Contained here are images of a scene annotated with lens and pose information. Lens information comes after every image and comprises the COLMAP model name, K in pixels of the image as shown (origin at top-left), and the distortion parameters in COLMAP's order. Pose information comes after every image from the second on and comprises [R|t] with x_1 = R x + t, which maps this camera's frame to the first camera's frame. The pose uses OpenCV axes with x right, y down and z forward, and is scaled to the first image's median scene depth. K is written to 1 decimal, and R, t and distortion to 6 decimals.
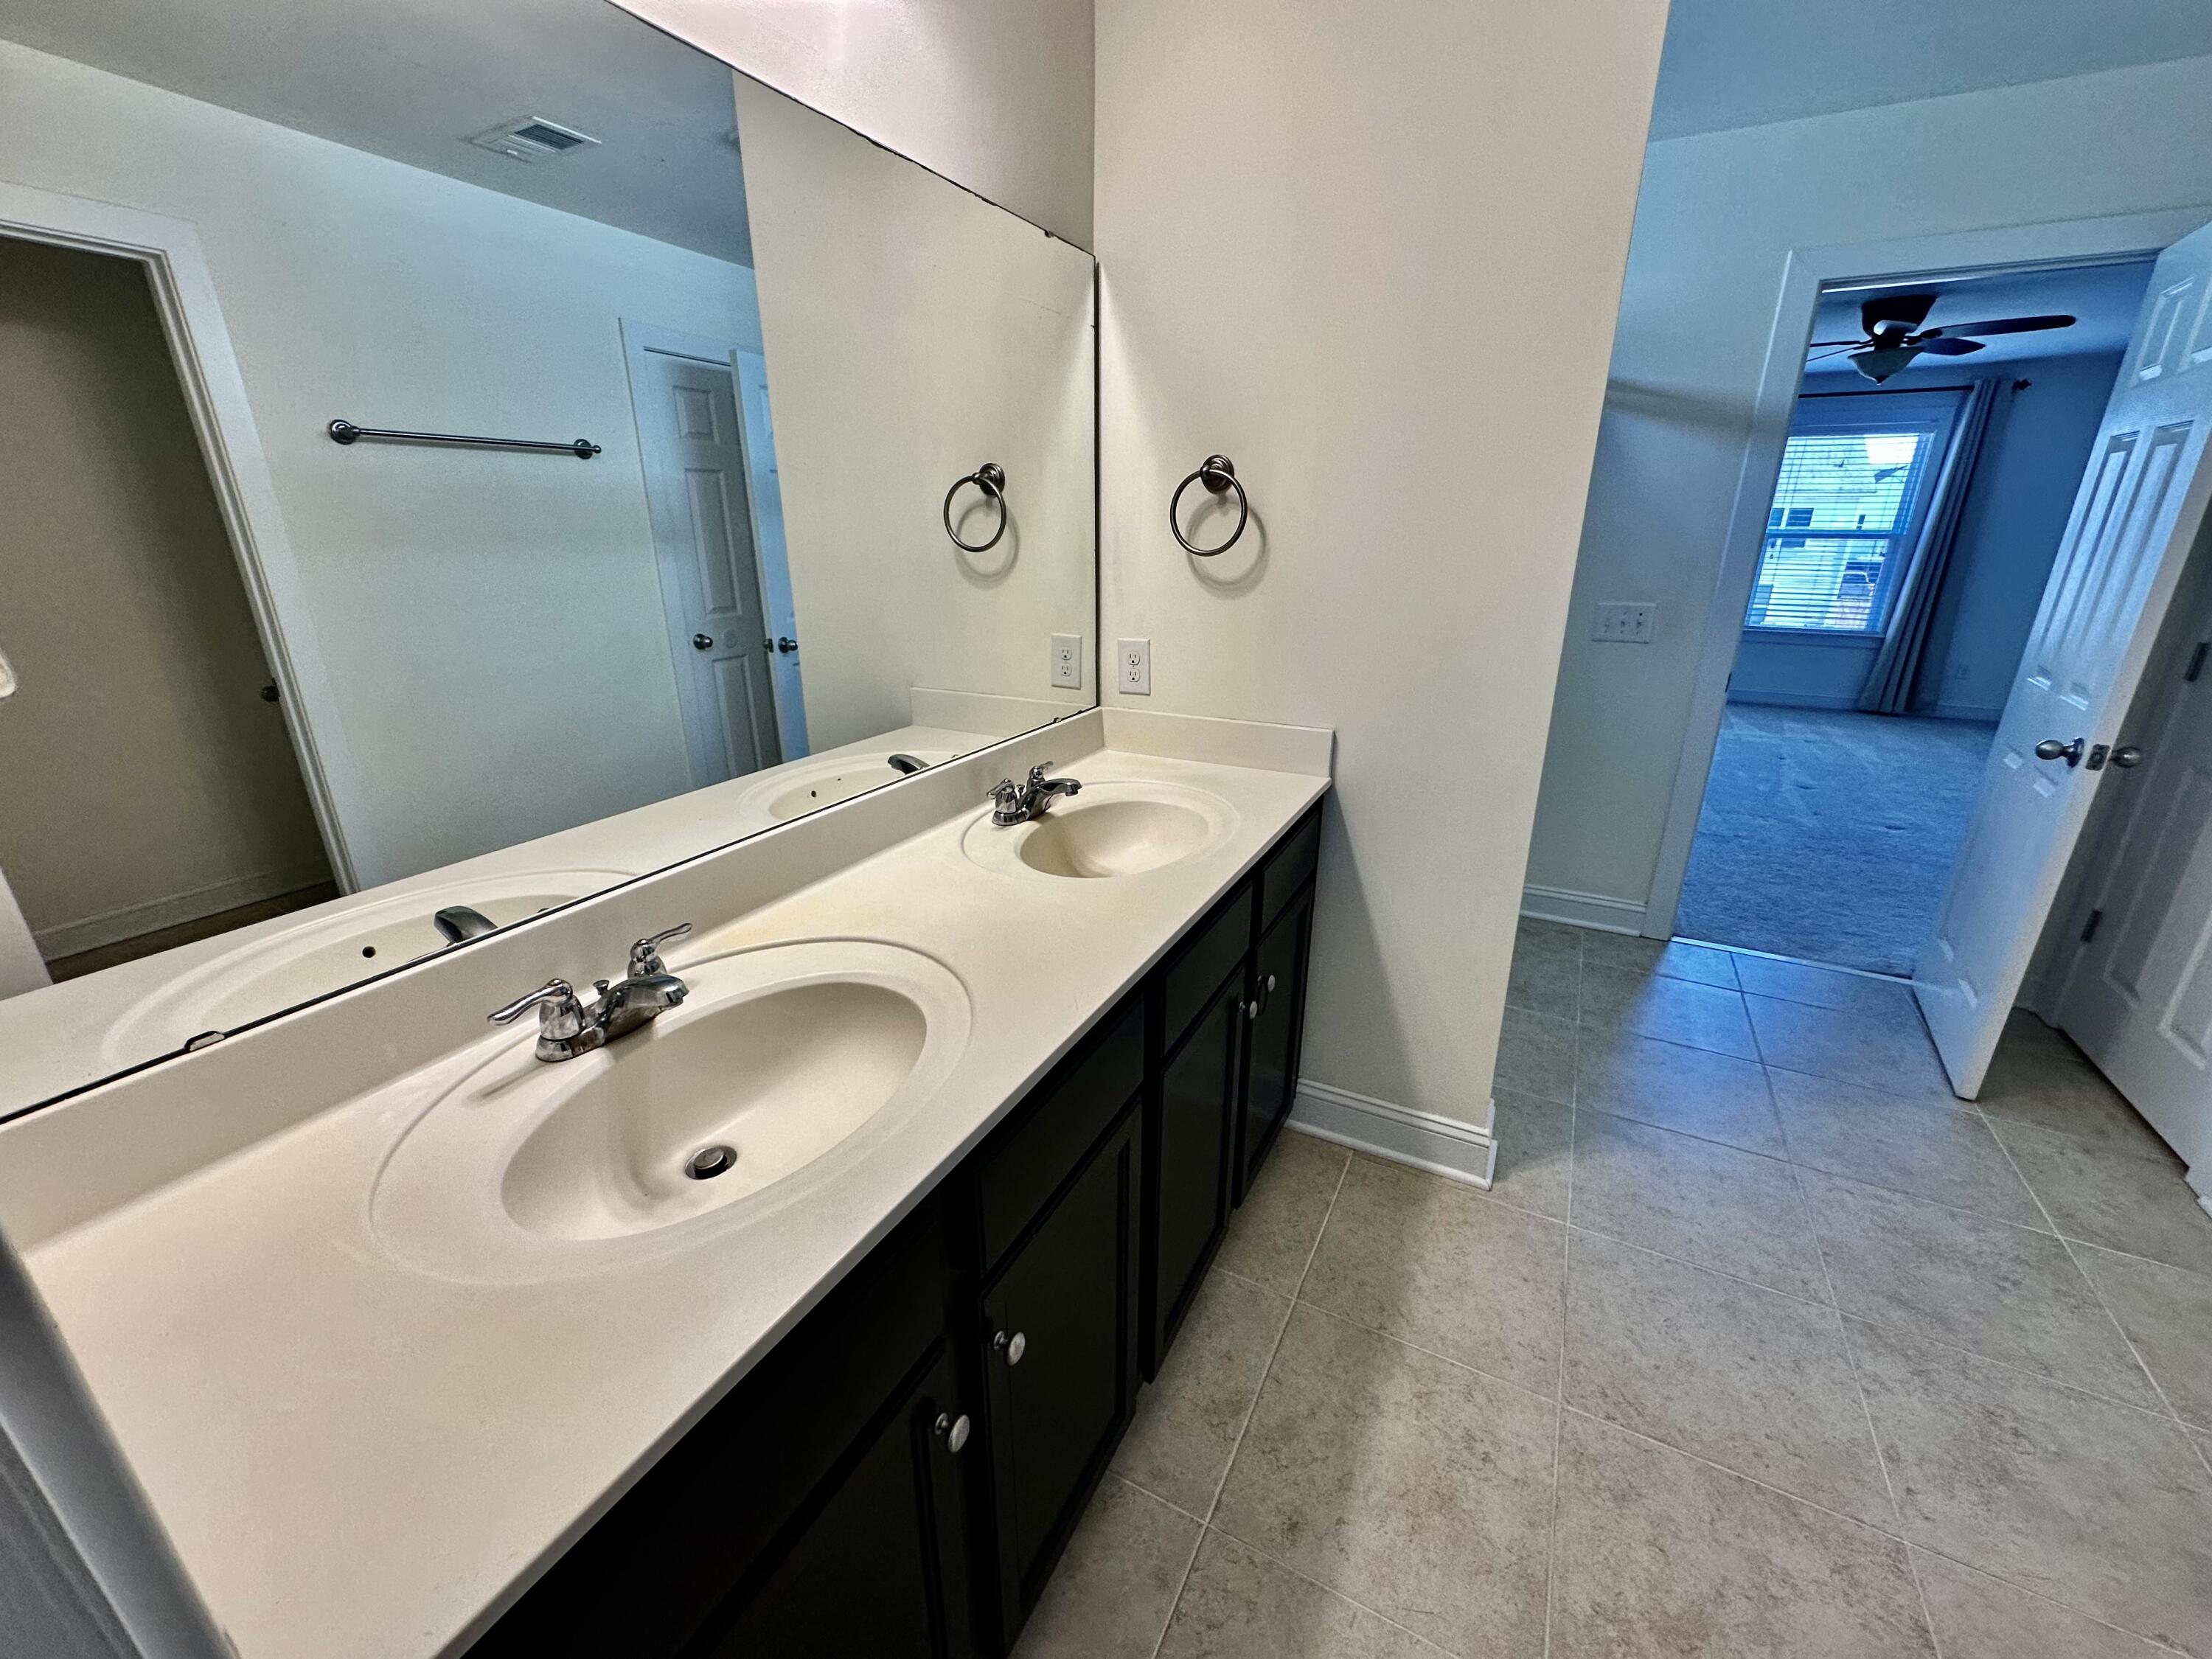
lens RADIAL K [[879.5, 0, 1098.6], [0, 879.5, 829.9], [0, 0, 1]] dist [-0.004709, 0.000833]
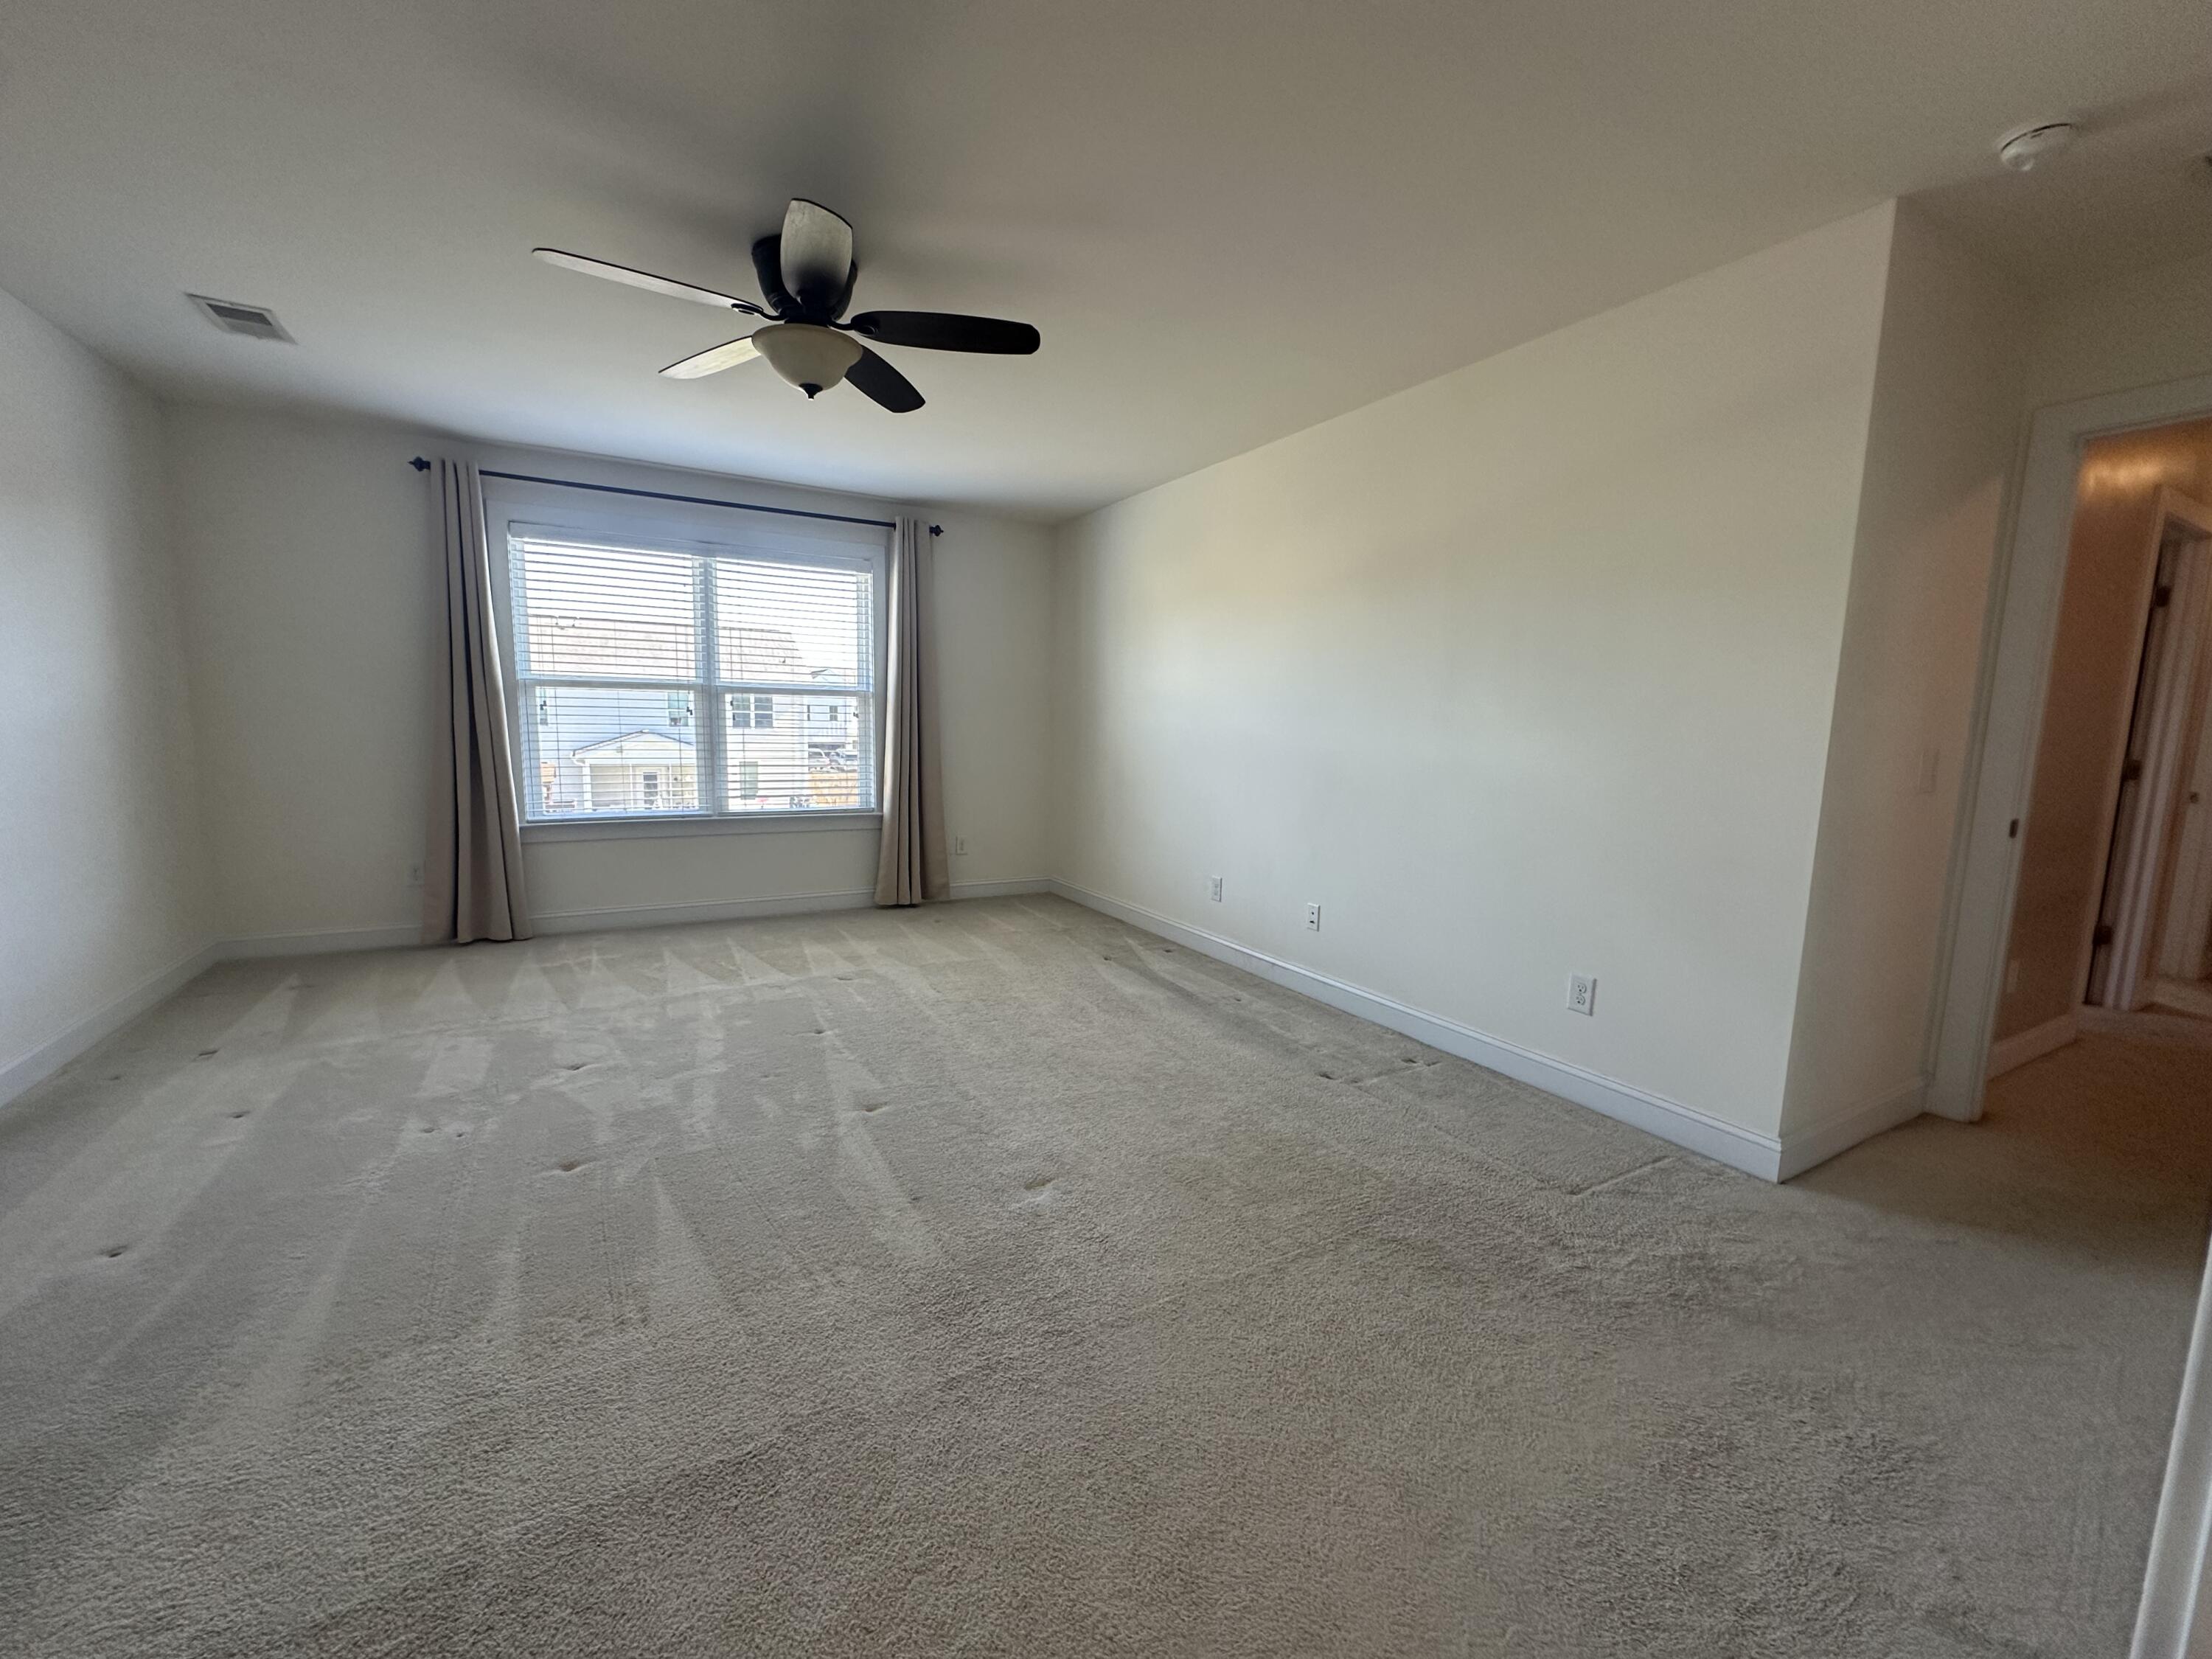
lens RADIAL K [[879.5, 0, 1103.2], [0, 879.5, 829.2], [0, 0, 1]] dist [-0.004709, 0.000833]
pose [[0.531673, -0.090968, 0.842051, 0.355576], [0.259255, 0.963971, -0.059555, -0.116480], [-0.806295, 0.249970, 0.536101, 0.445620]]
